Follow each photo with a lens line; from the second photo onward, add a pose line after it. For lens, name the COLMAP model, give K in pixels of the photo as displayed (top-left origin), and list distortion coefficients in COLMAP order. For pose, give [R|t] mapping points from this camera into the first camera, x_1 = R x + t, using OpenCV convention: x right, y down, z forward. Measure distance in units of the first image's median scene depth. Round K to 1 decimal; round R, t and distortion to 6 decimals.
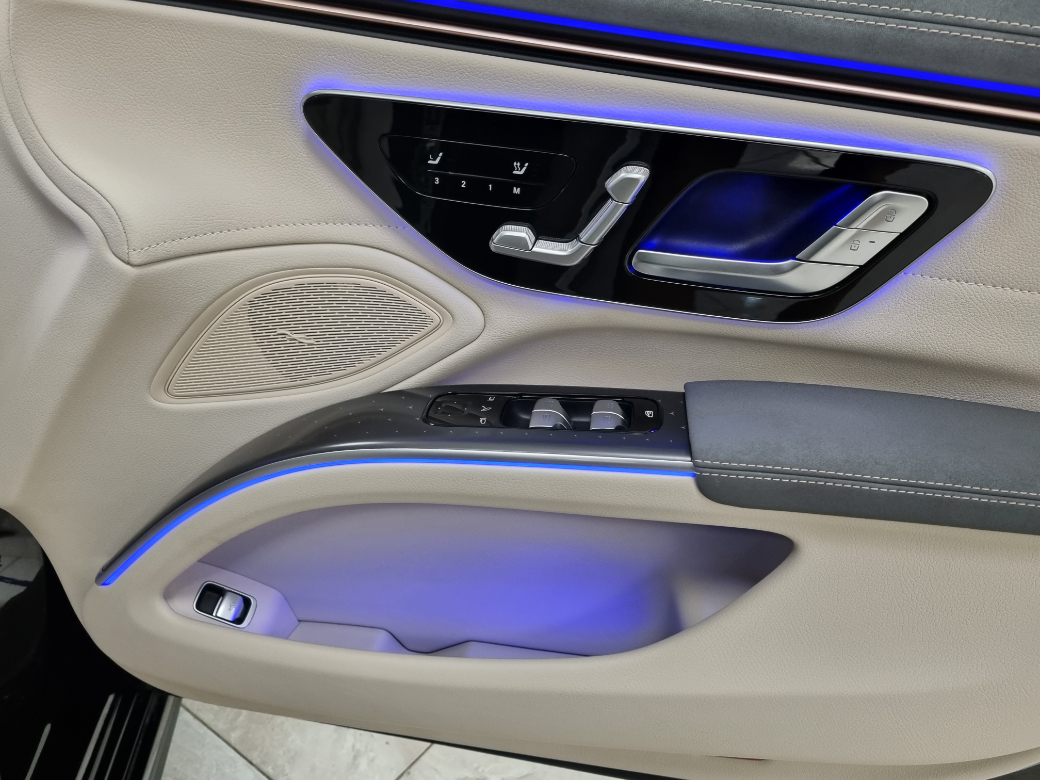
lens RADIAL K [[777.5, 0, 513.4], [0, 777.5, 405.6], [0, 0, 1]] dist [0.032197, -0.001398]
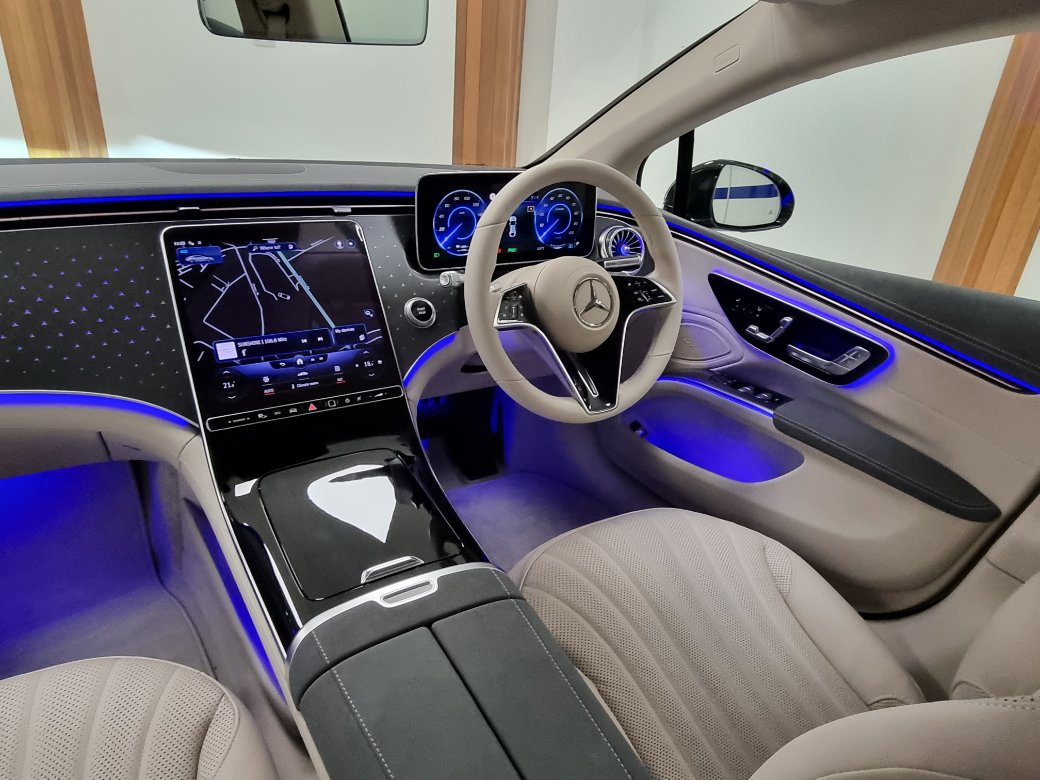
lens RADIAL K [[680.3, 0, 520.0], [0, 680.3, 390.0], [0, 0, 1]] dist [0.004534, -0.001068]
pose [[0.705155, 0.327883, -0.628688, 1.041483], [-0.377976, 0.924000, 0.057950, 0.186654], [0.599909, 0.196765, 0.775496, -1.489310]]
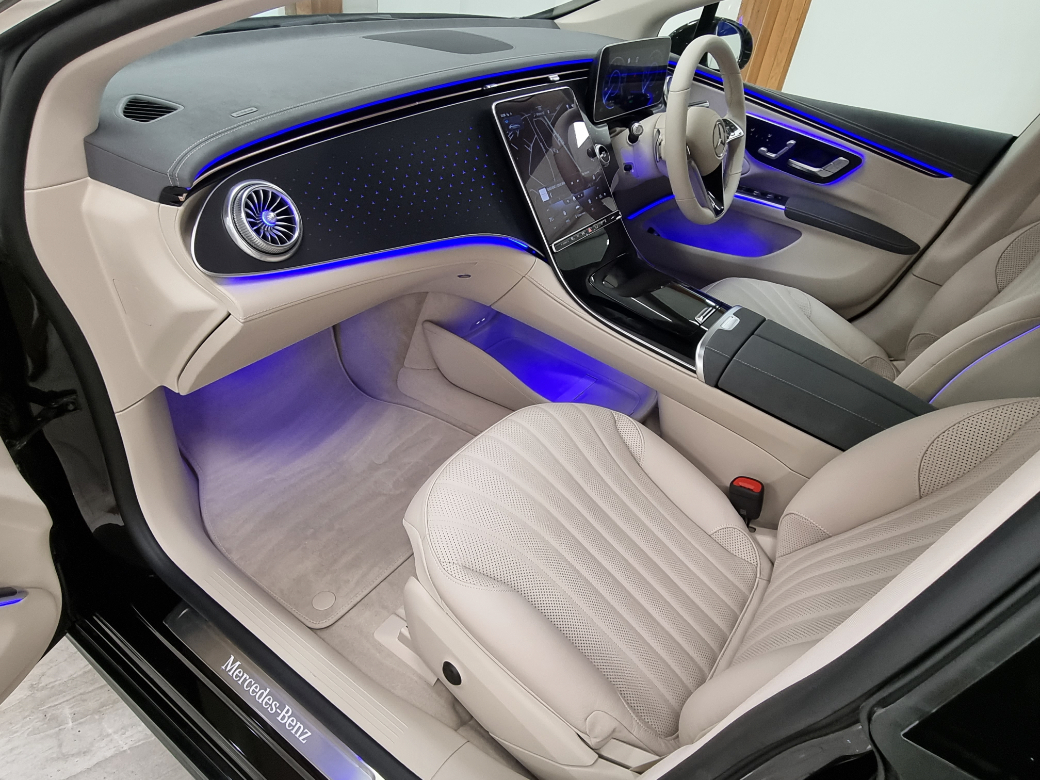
lens RADIAL K [[680.3, 0, 520.0], [0, 680.3, 390.0], [0, 0, 1]] dist [0.004534, -0.001068]
pose [[0.918498, 0.309553, -0.246045, 0.100959], [-0.274661, 0.947069, 0.166197, 0.781564], [0.284468, -0.085073, 0.954903, -3.094869]]
